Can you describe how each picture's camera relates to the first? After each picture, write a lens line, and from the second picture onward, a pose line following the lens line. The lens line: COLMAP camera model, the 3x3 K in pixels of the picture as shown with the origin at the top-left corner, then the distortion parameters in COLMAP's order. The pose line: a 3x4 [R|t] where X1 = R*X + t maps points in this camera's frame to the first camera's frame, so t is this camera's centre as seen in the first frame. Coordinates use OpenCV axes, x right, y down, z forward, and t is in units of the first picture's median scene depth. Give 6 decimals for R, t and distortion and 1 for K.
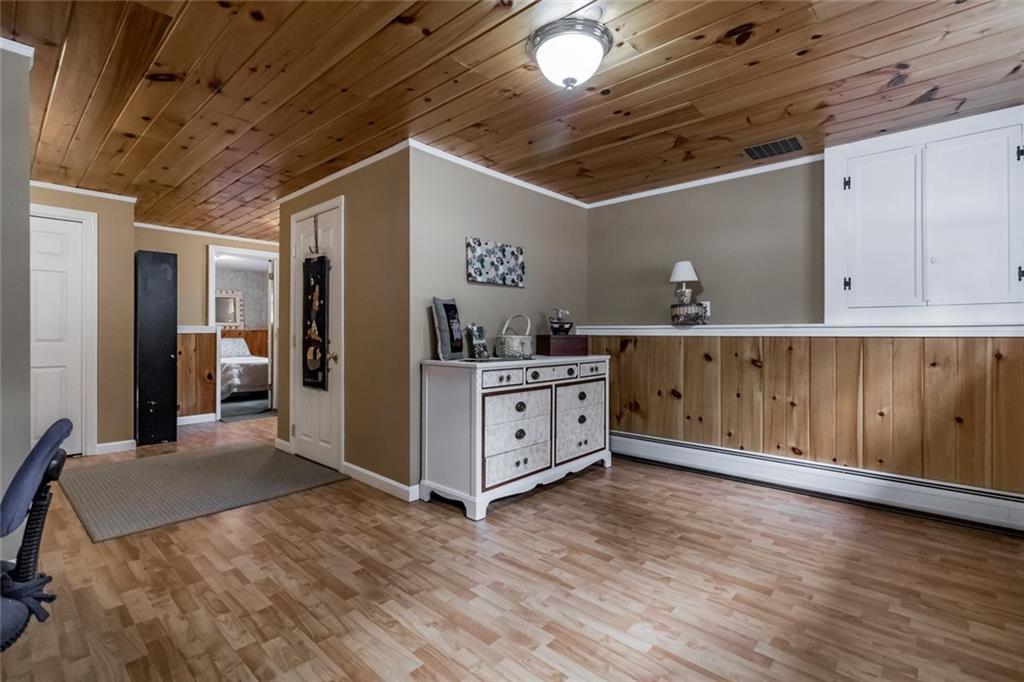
lens RADIAL K [[494.0, 0, 520.3], [0, 494.0, 333.2], [0, 0, 1]] dist [0.000732, 0.000649]
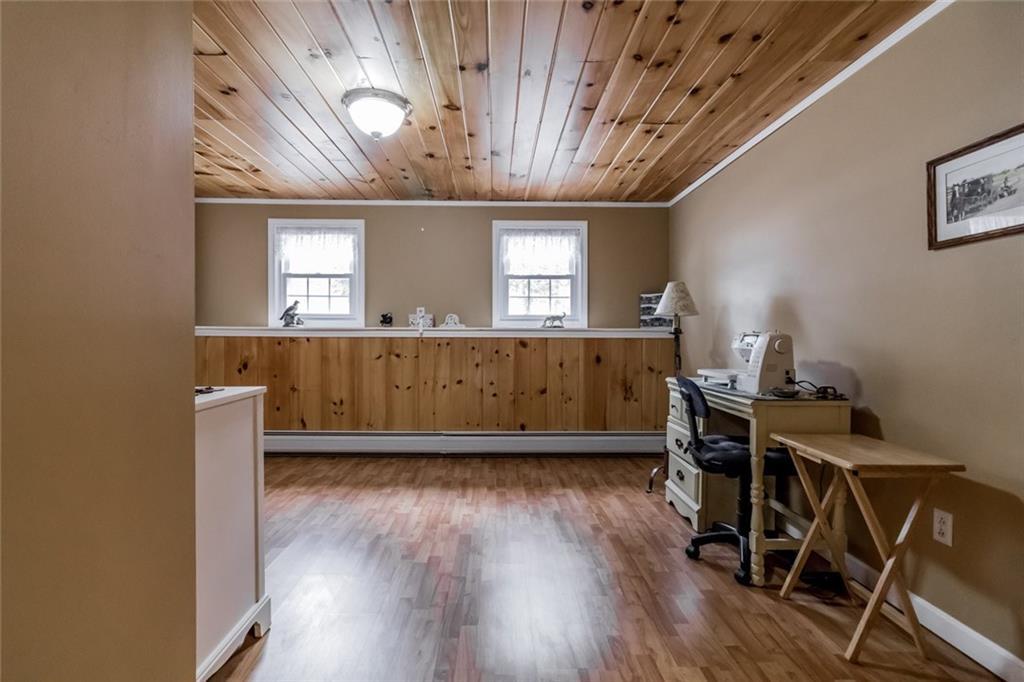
lens RADIAL K [[494.0, 0, 501.0], [0, 494.0, 342.1], [0, 0, 1]] dist [0.000732, 0.000649]
pose [[-0.693200, -0.018061, 0.720519, -0.459061], [-0.004257, 0.999771, 0.020965, -0.005745], [-0.720733, 0.011466, -0.693118, 0.738245]]
